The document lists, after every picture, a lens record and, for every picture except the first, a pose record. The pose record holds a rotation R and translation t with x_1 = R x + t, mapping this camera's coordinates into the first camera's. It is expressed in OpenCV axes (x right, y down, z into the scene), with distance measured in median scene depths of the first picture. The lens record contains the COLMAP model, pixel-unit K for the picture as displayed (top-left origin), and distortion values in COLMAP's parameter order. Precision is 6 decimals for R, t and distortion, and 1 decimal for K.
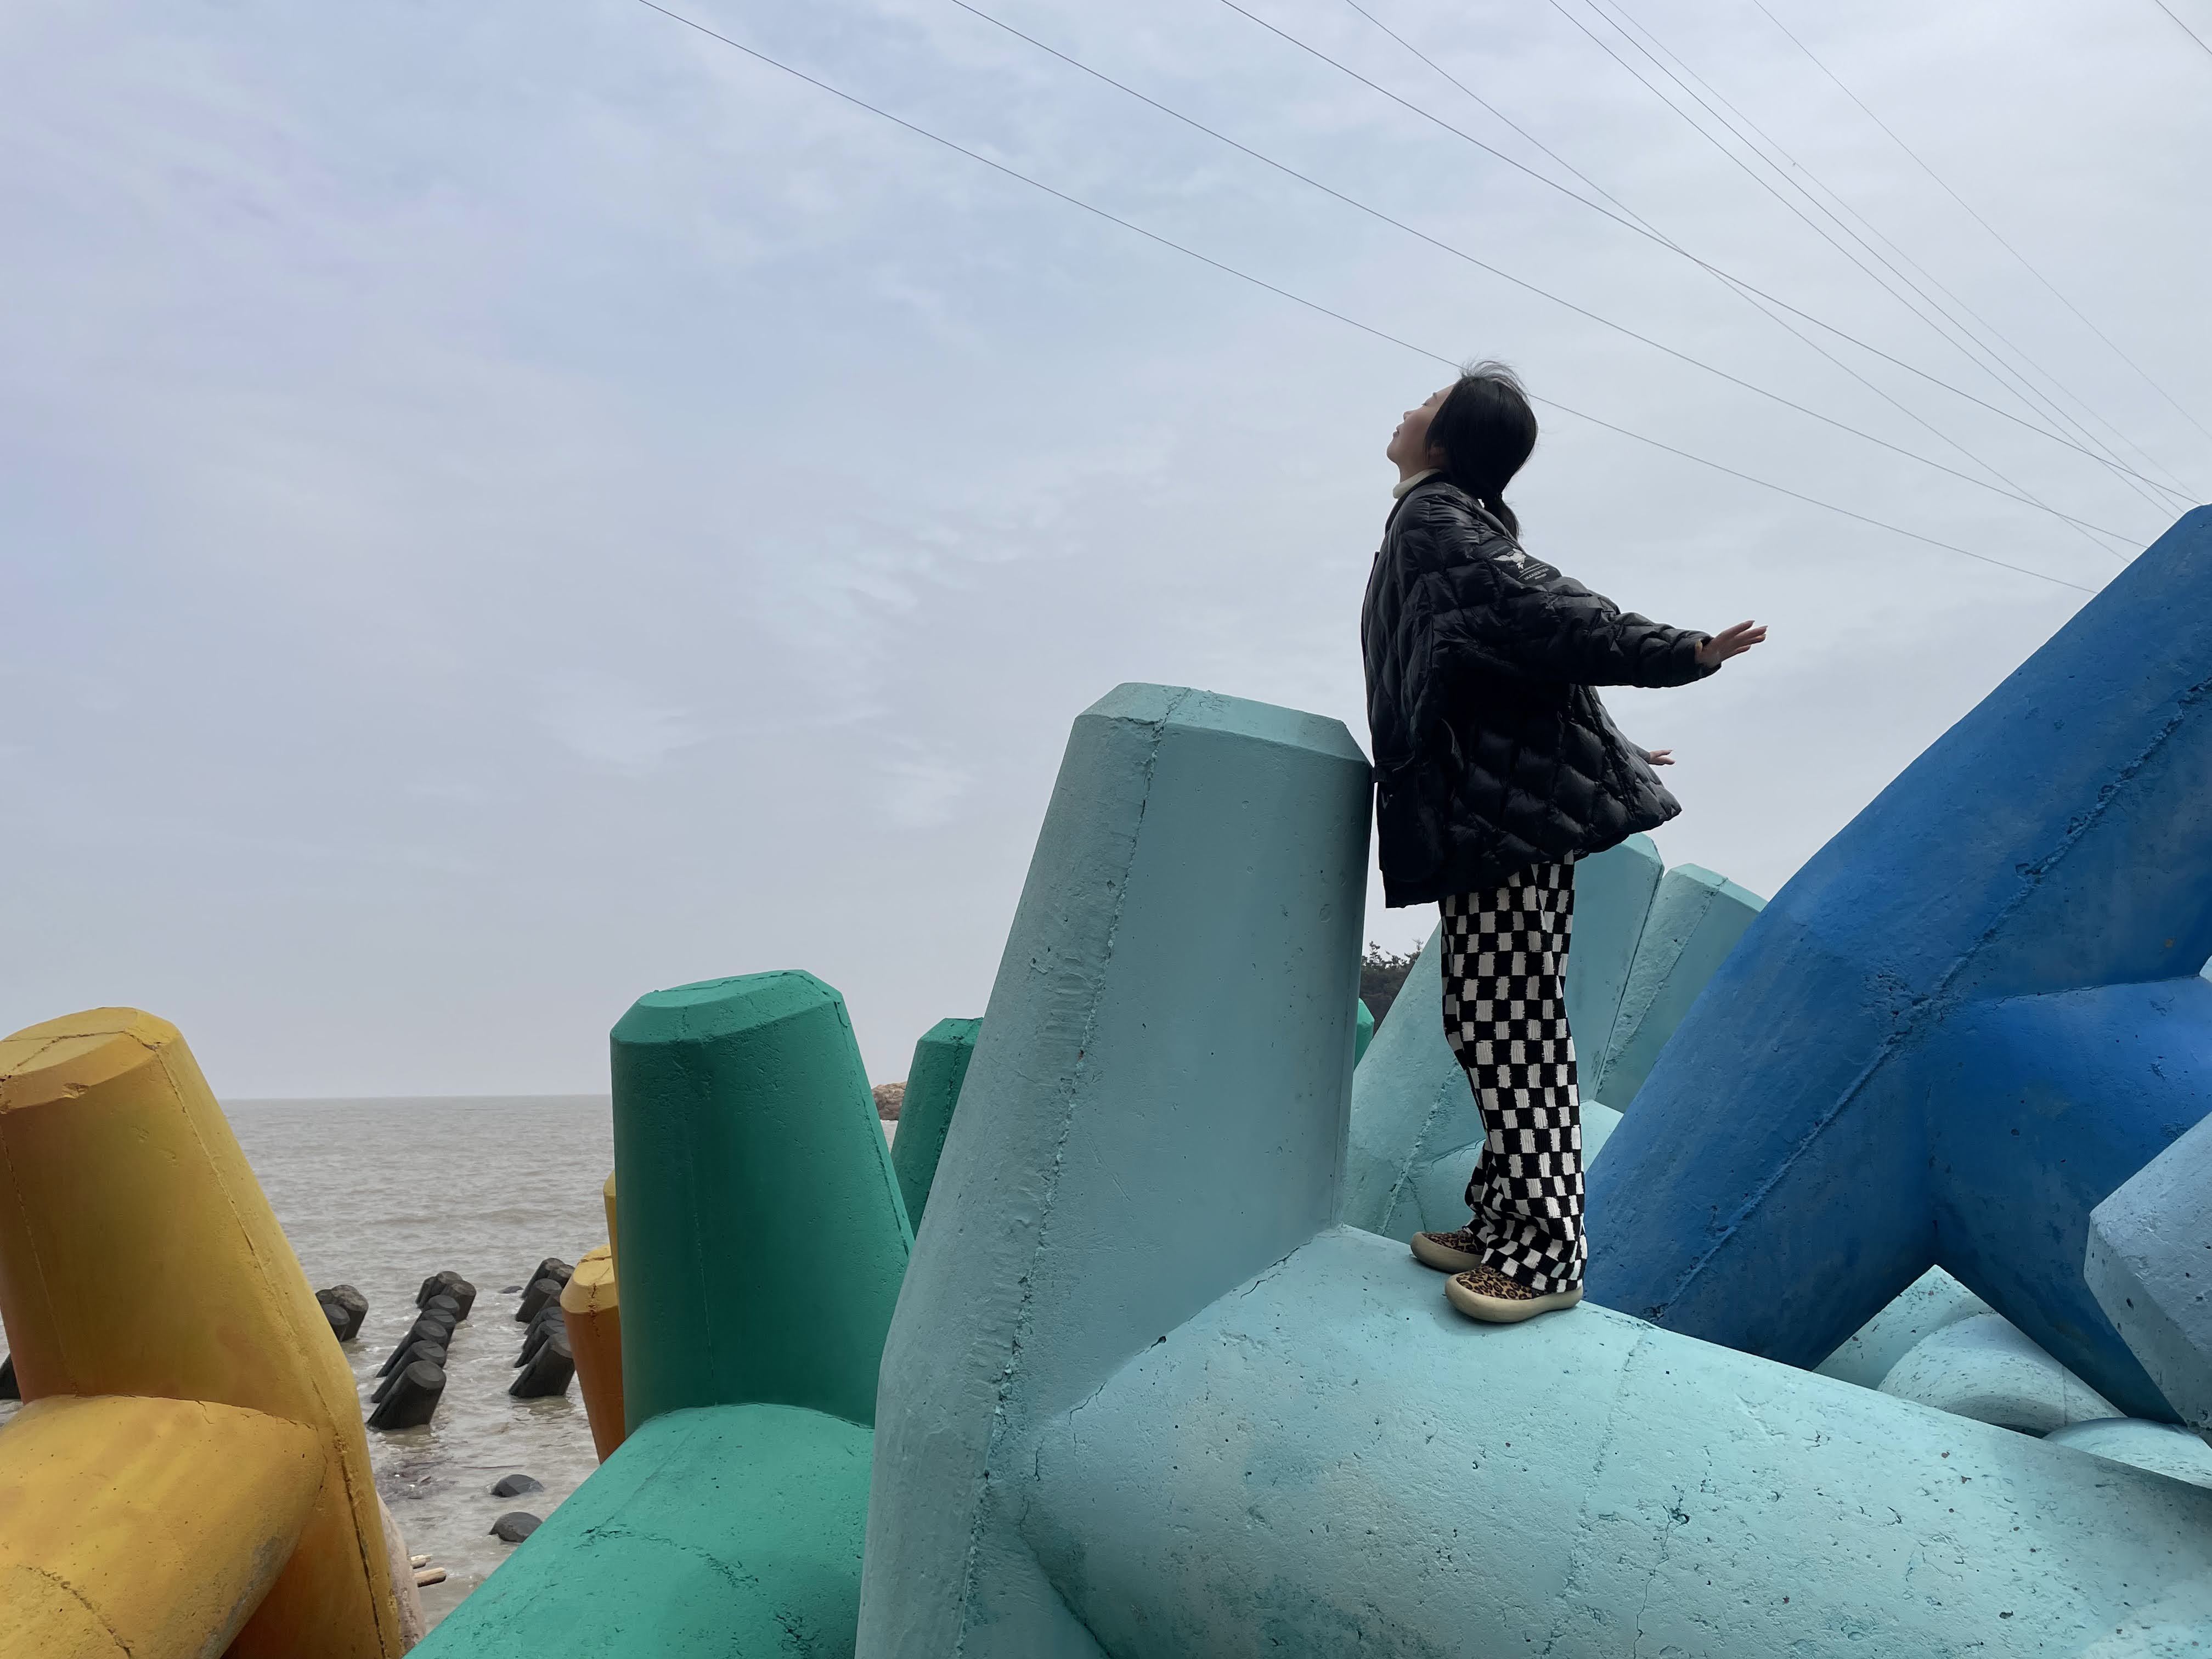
lens RADIAL K [[1642.5, 0, 1092.8], [0, 1642.5, 833.7], [0, 0, 1]] dist [0.012151, -0.005510]
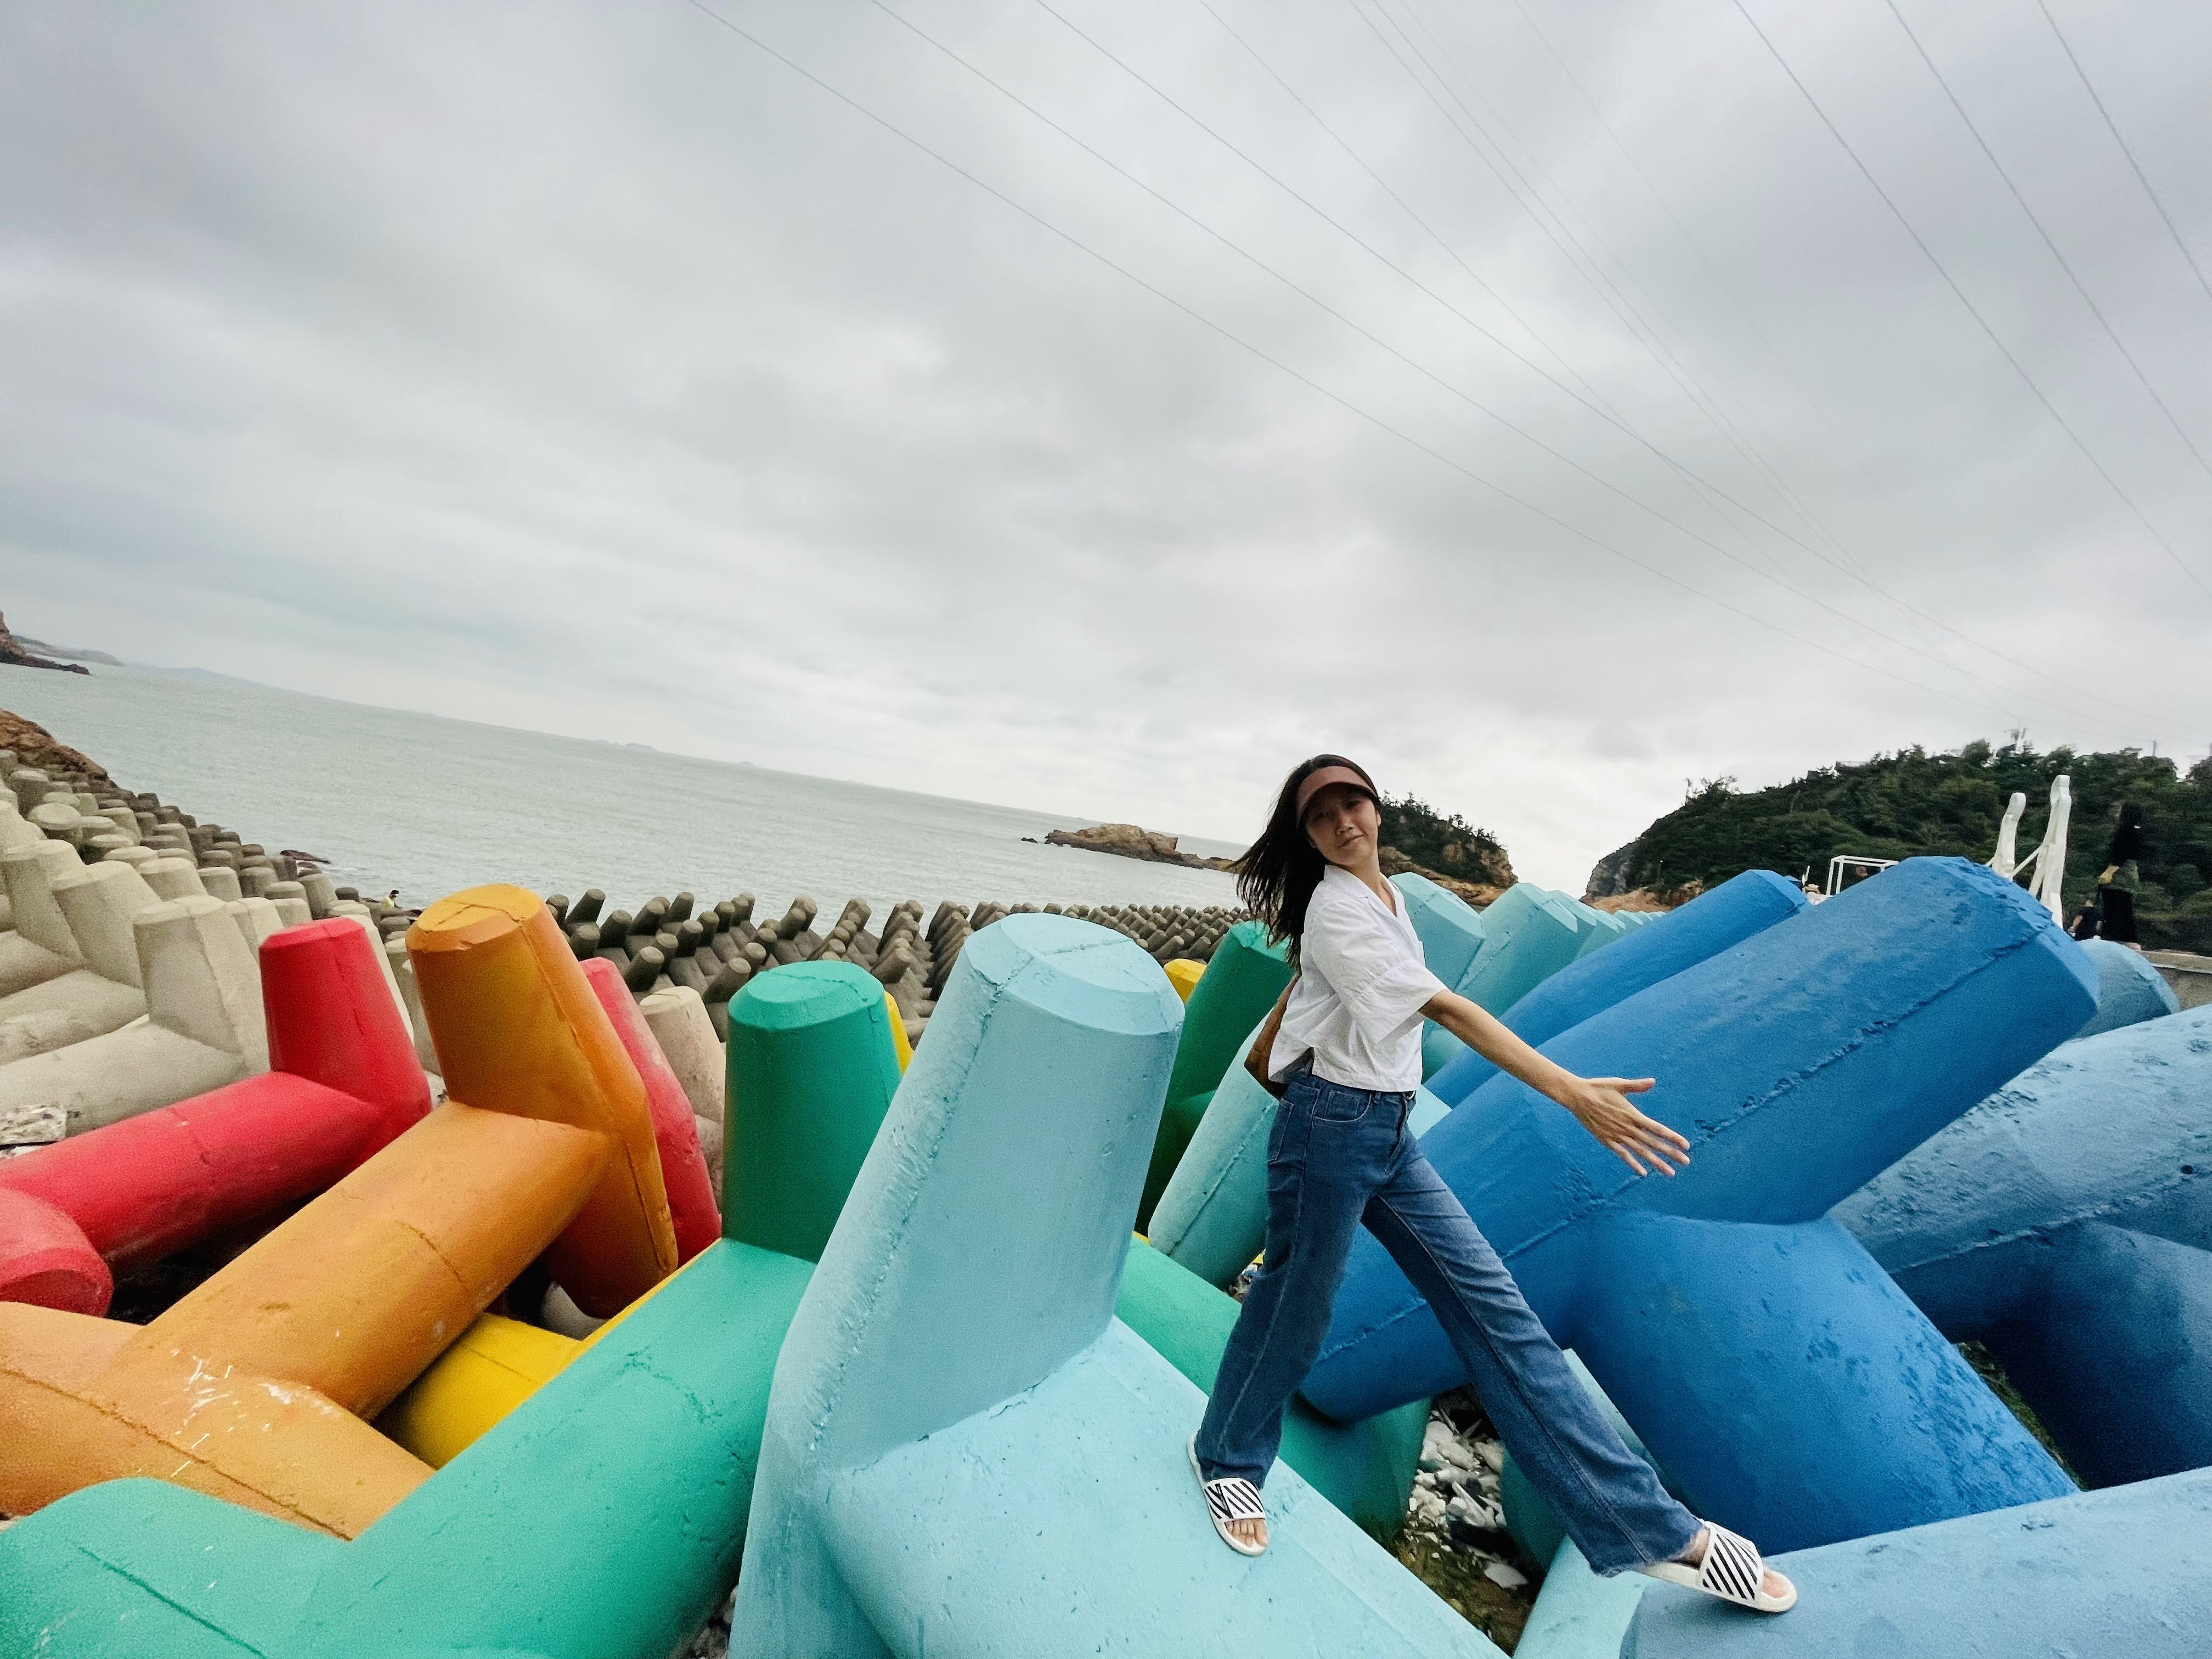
lens RADIAL K [[899.6, 0, 1099.8], [0, 899.6, 826.6], [0, 0, 1]] dist [0.004382, 0.000293]
pose [[0.979184, 0.162899, -0.121089, 0.146776], [-0.146034, 0.979731, 0.137118, -0.241791], [0.140971, -0.116581, 0.983126, 0.258265]]
